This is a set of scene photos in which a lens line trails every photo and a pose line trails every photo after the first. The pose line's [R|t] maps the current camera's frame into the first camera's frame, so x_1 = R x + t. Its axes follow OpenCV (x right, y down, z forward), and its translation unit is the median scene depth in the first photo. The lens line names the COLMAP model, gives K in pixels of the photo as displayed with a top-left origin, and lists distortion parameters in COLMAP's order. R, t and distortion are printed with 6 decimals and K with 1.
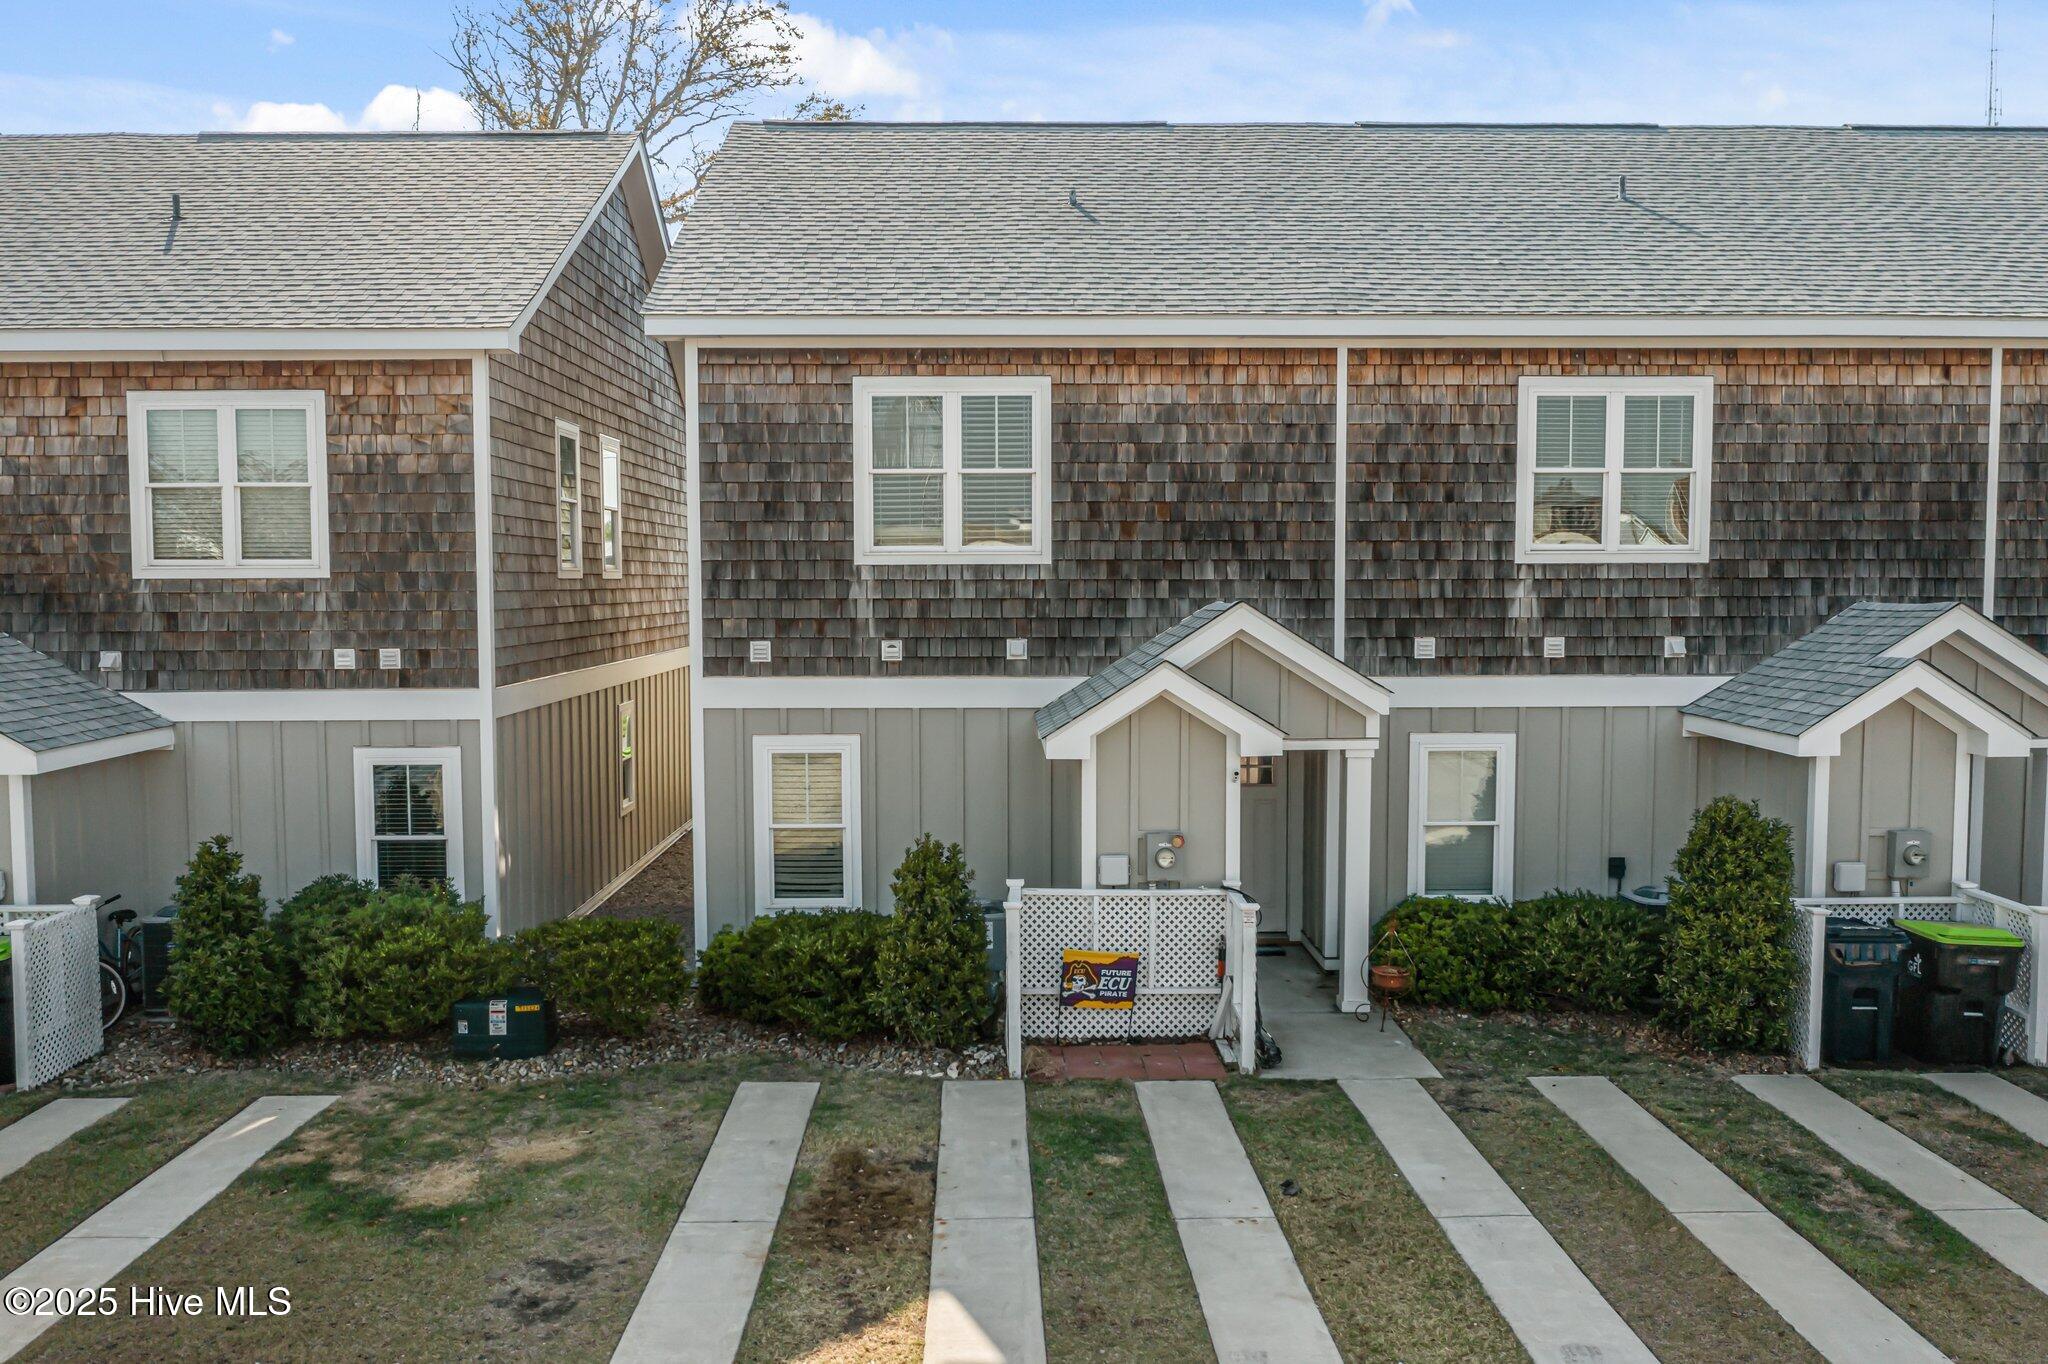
lens RADIAL K [[1613.4, 0, 1018.6], [0, 1613.4, 685.4], [0, 0, 1]] dist [-0.015726, -0.004756]
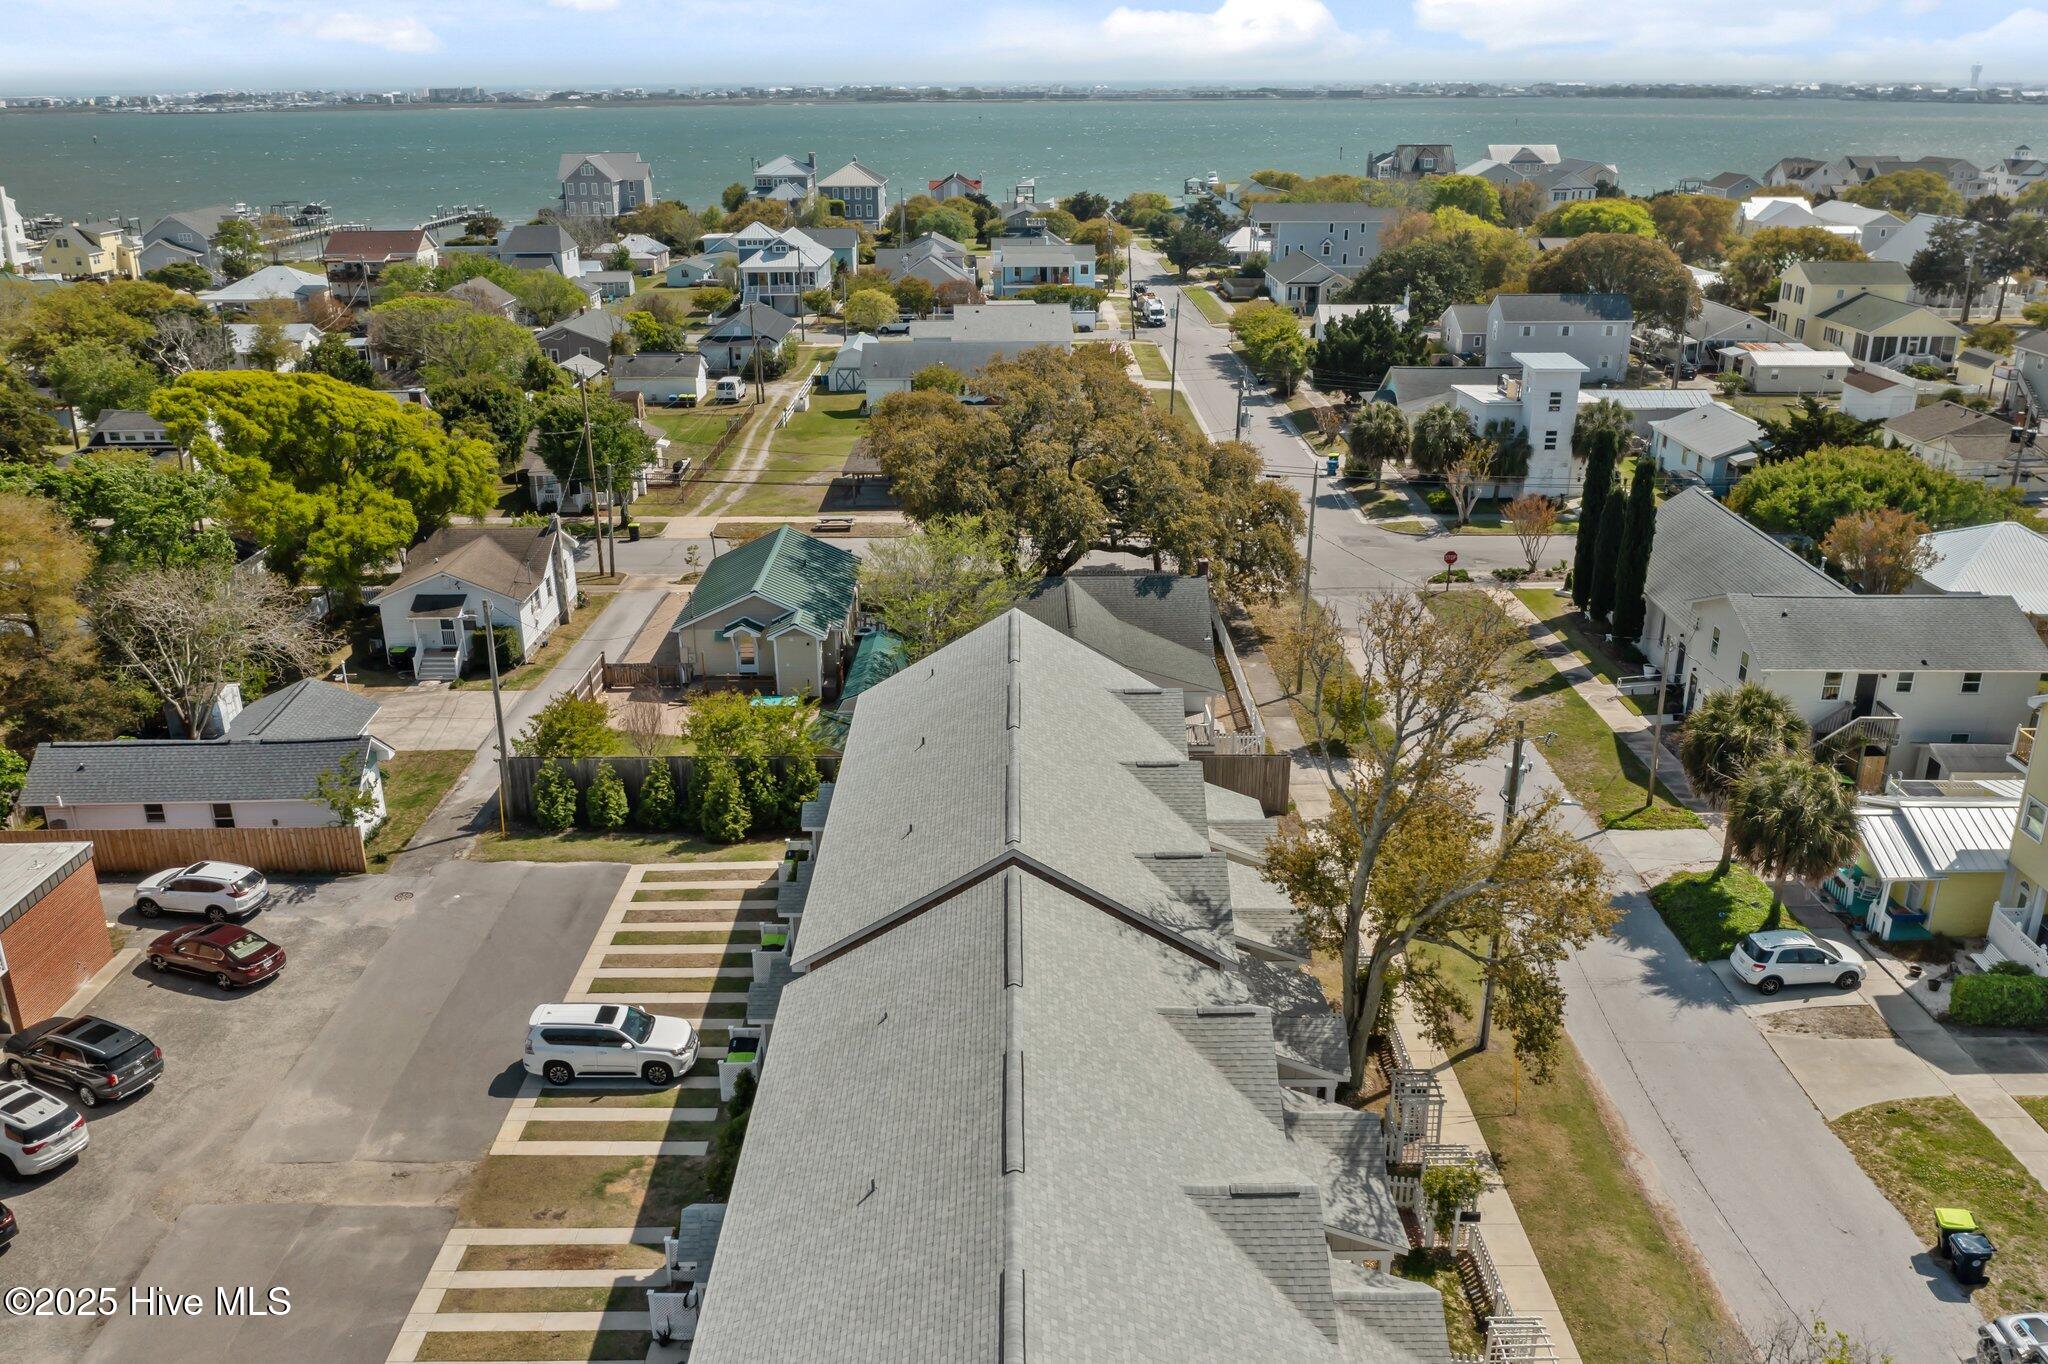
lens RADIAL K [[1613.4, 0, 1029.3], [0, 1613.4, 686.9], [0, 0, 1]] dist [-0.015726, -0.004756]
pose [[-0.019215, 0.354277, -0.934943, 2.087736], [-0.058989, 0.933085, 0.354785, -1.667695], [0.998074, 0.061968, 0.002969, 1.345411]]
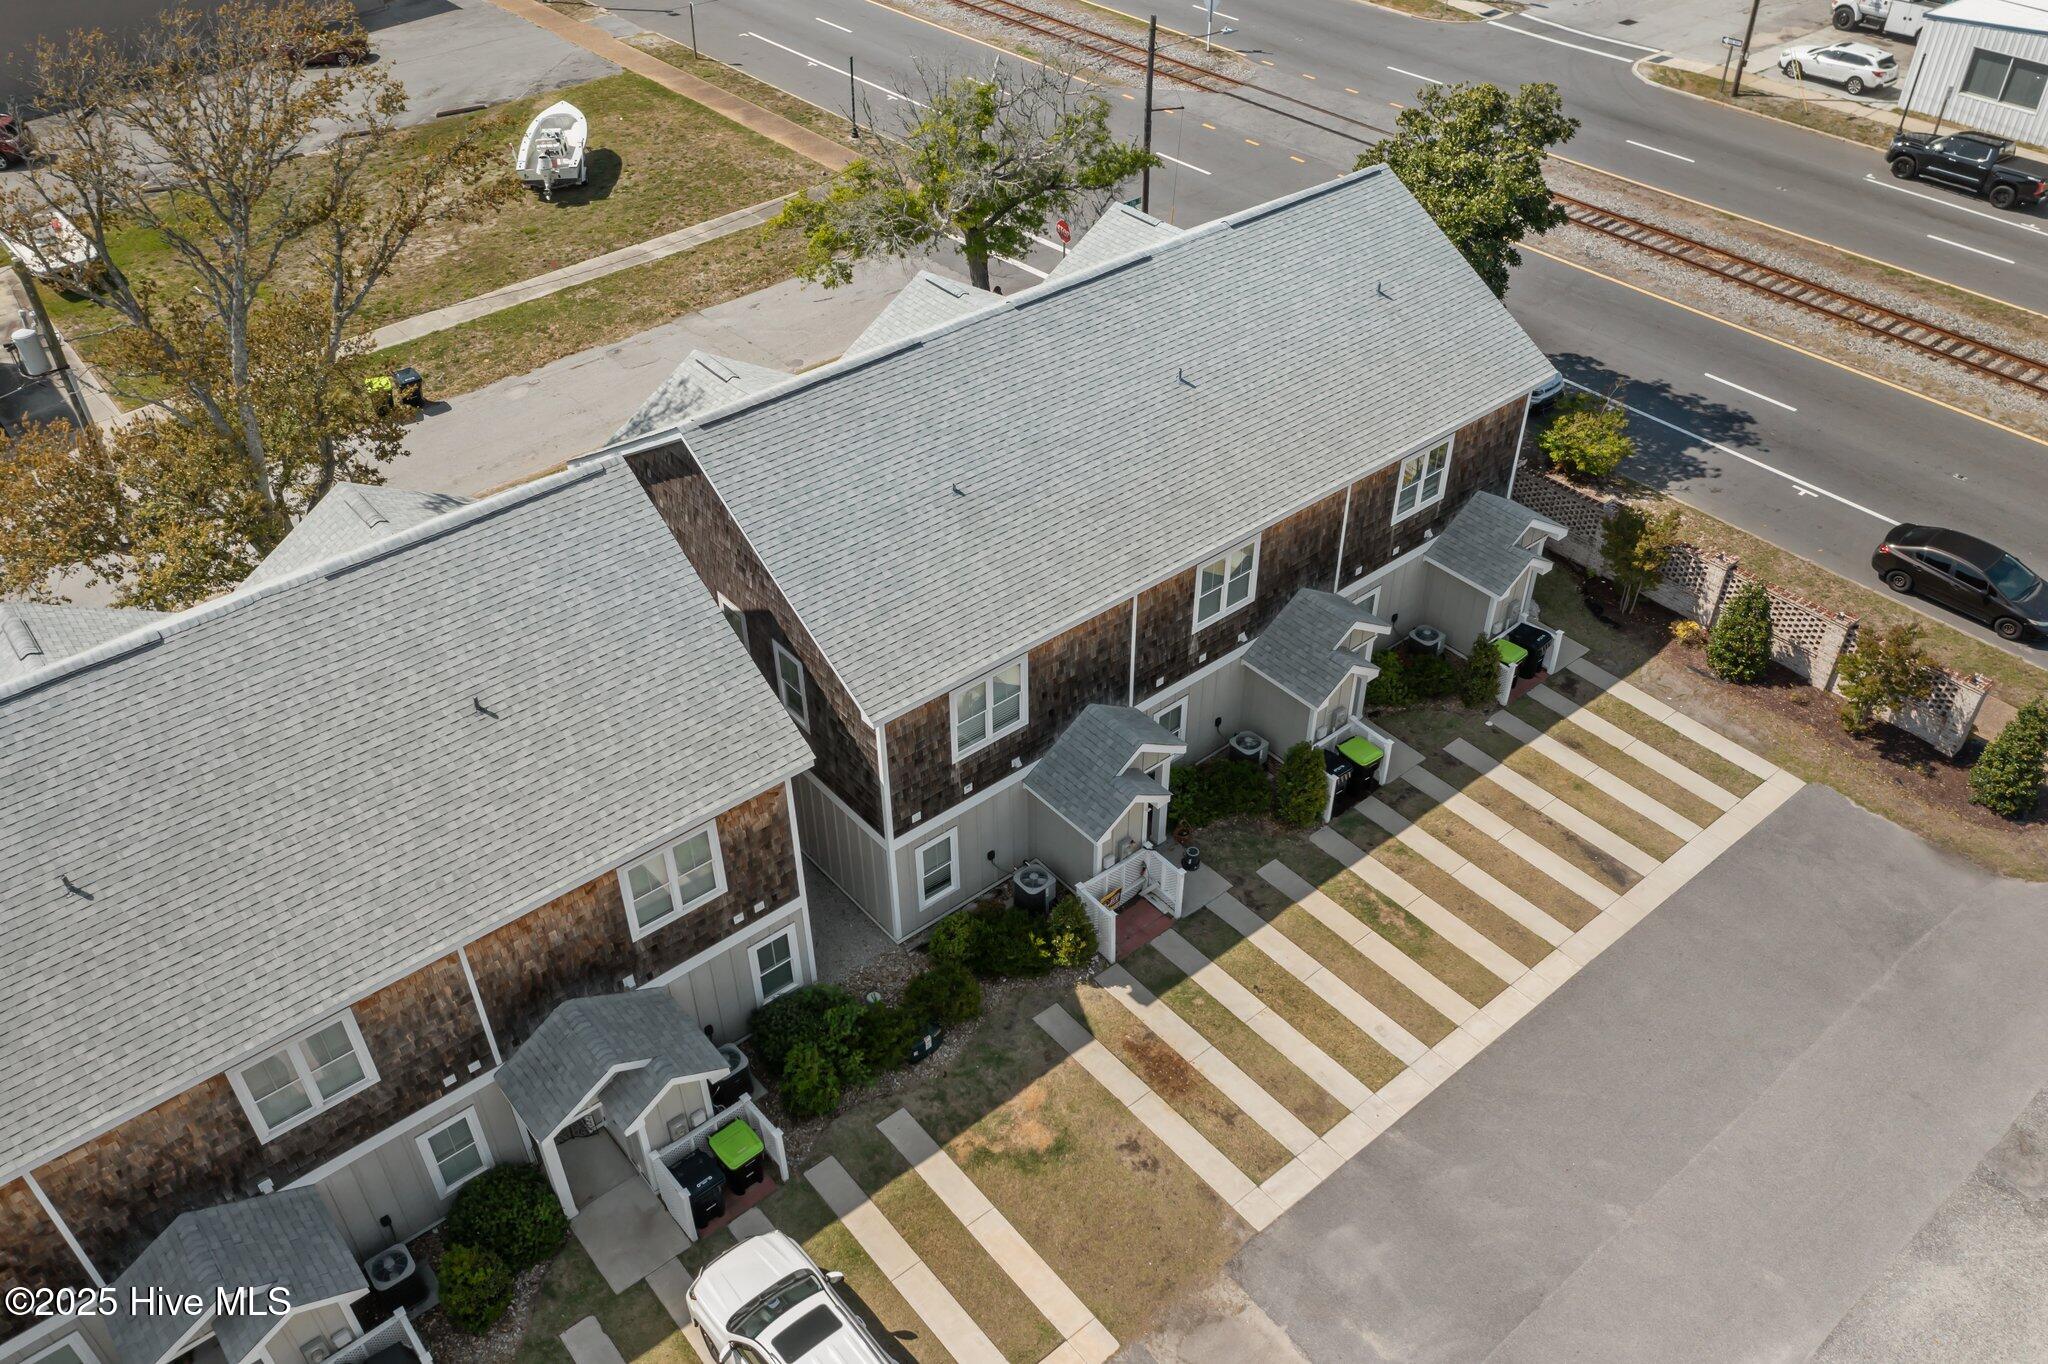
lens RADIAL K [[1613.4, 0, 1022.2], [0, 1613.4, 679.9], [0, 0, 1]] dist [-0.015726, -0.004756]
pose [[0.781687, -0.392521, 0.484658, -0.963812], [0.047972, 0.812644, 0.580783, -1.319411], [-0.621823, -0.430740, 0.654063, -0.315318]]
